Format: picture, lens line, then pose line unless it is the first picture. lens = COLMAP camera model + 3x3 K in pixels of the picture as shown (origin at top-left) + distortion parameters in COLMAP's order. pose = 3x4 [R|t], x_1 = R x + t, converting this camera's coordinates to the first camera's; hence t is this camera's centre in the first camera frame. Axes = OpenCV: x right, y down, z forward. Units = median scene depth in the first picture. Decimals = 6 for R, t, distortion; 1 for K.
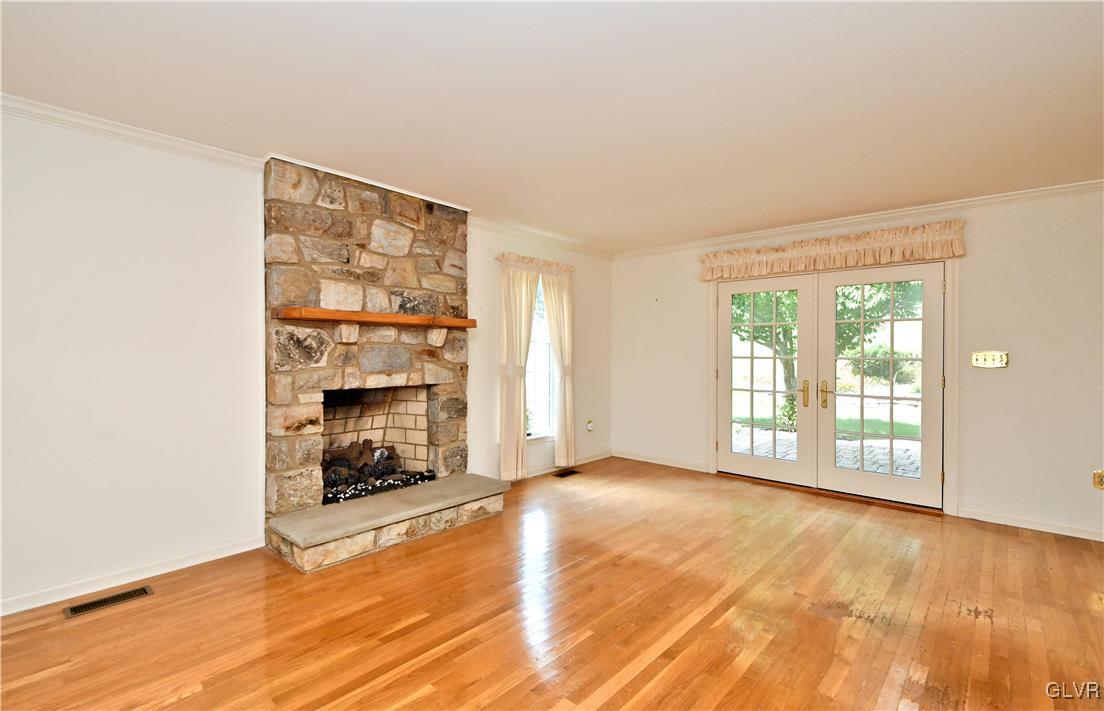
lens RADIAL K [[469.4, 0, 550.4], [0, 469.4, 349.3], [0, 0, 1]] dist [0.045444, -0.000383]
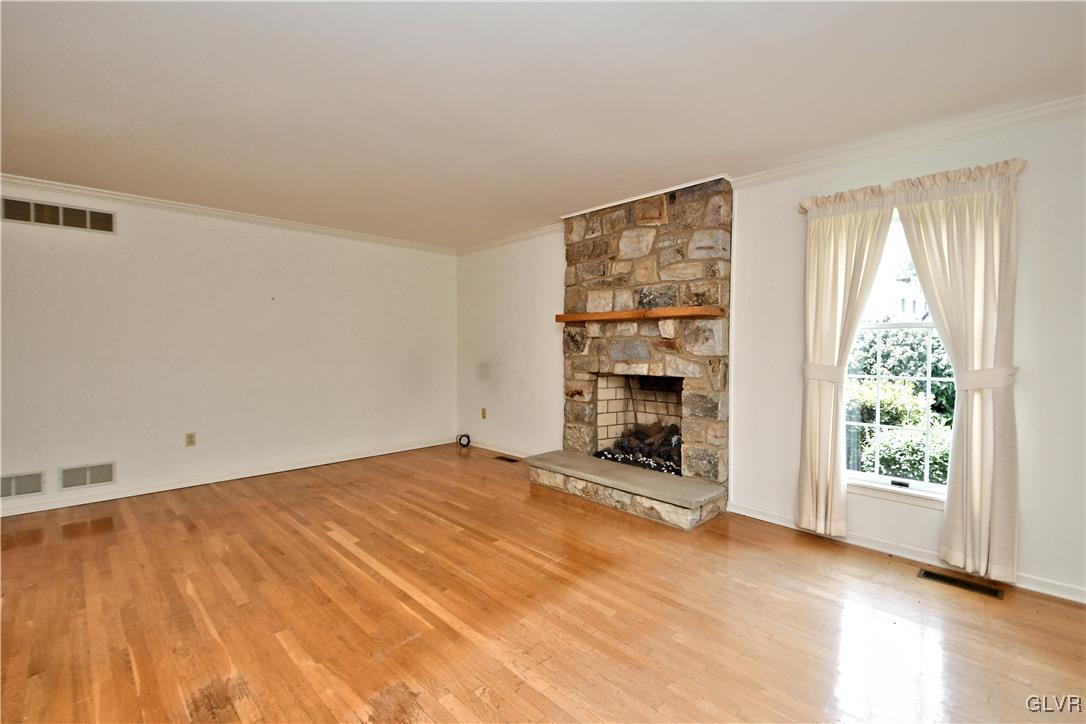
lens RADIAL K [[487.9, 0, 538.5], [0, 487.9, 358.3], [0, 0, 1]] dist [0.024140, -0.000663]
pose [[-0.042813, 0.013743, -0.998989, 0.852597], [-0.003474, 0.999897, 0.013904, 0.024579], [0.999077, 0.004066, -0.042761, 0.832077]]
